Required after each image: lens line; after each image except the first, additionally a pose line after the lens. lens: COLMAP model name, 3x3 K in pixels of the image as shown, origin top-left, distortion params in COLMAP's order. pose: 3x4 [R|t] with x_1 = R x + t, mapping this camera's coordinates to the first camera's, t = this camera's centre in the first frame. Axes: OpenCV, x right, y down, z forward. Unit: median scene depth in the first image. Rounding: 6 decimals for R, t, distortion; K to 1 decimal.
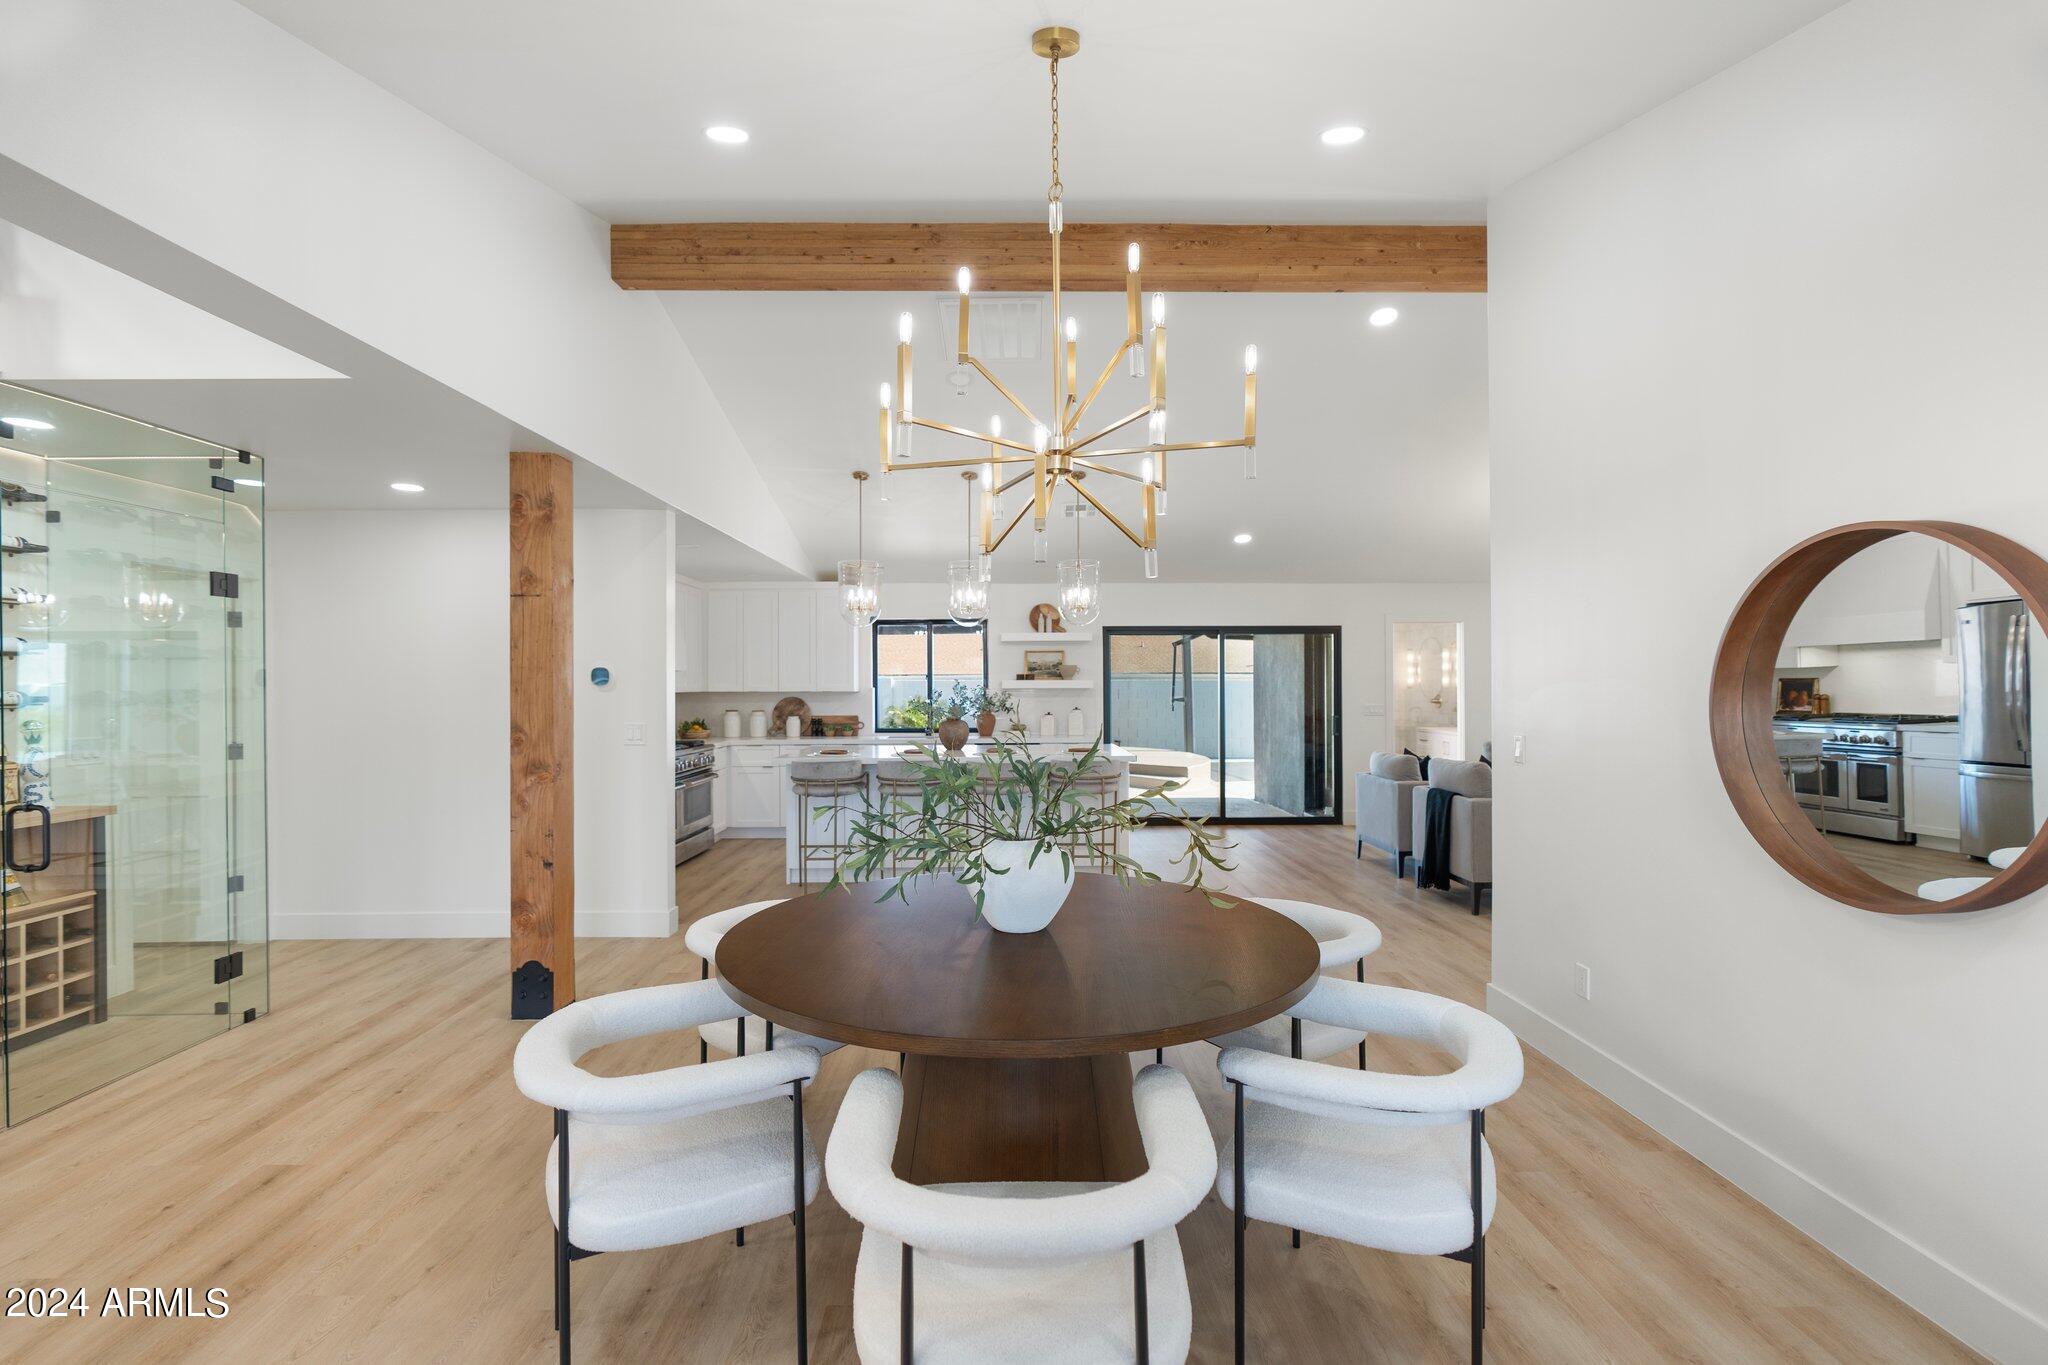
lens RADIAL K [[936.6, 0, 1023.4], [0, 936.6, 682.9], [0, 0, 1]] dist [0.014930, 0.000622]
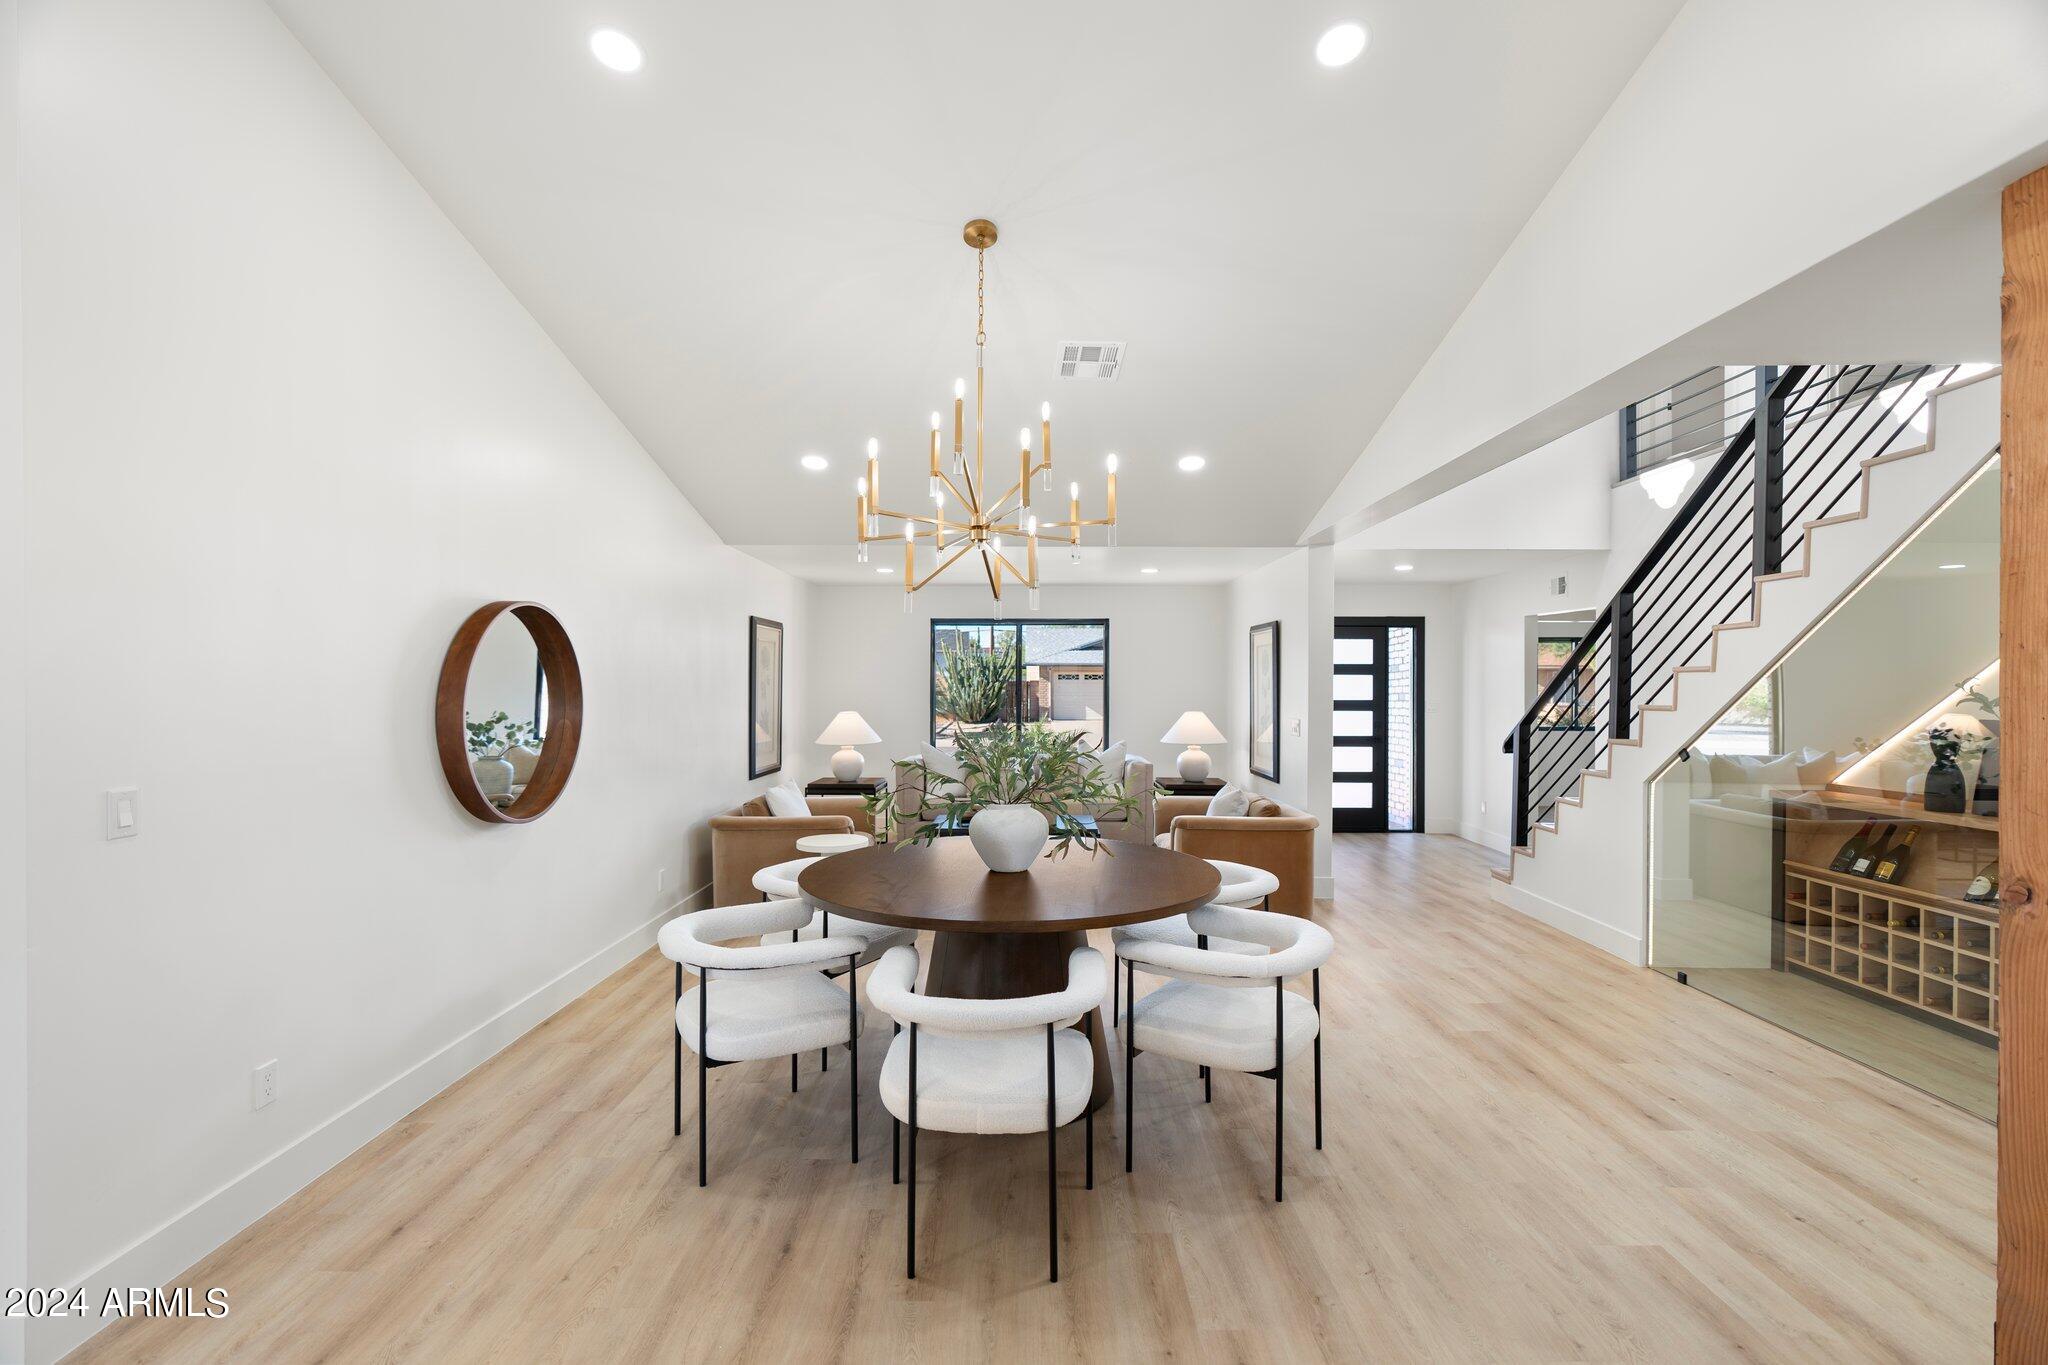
lens RADIAL K [[936.6, 0, 1023.2], [0, 936.6, 684.4], [0, 0, 1]] dist [0.014930, 0.000622]
pose [[-0.999722, 0.002914, 0.023408, -0.053253], [0.002893, 0.999995, -0.000894, -0.008773], [-0.023411, -0.000826, -0.999726, 2.183244]]
